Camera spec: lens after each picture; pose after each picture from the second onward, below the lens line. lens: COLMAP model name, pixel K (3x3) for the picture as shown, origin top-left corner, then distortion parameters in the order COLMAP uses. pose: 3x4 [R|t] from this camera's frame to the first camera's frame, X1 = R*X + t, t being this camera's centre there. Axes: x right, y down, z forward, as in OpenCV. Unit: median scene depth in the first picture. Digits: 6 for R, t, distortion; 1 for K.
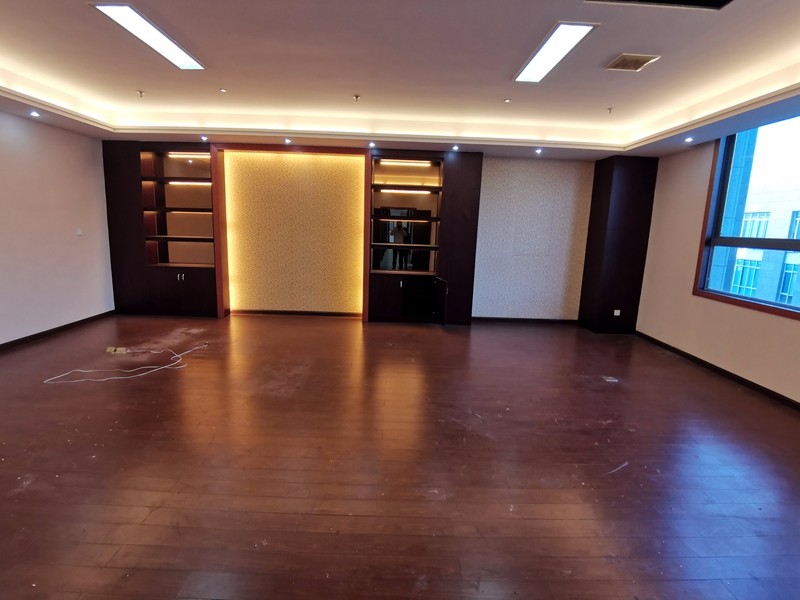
lens RADIAL K [[411.4, 0, 400.0], [0, 411.4, 300.0], [0, 0, 1]] dist [-0.030743, -0.000261]
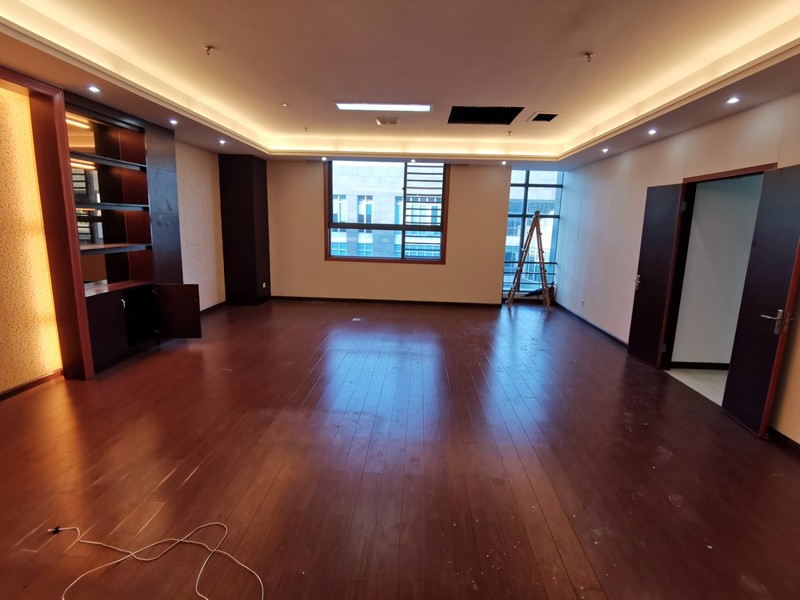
lens RADIAL K [[411.4, 0, 400.0], [0, 411.4, 300.0], [0, 0, 1]] dist [-0.030743, -0.000261]
pose [[0.051799, -0.215416, 0.975148, -0.669854], [0.152564, 0.966704, 0.205446, -0.117732], [-0.986935, 0.138131, 0.082939, 0.496448]]
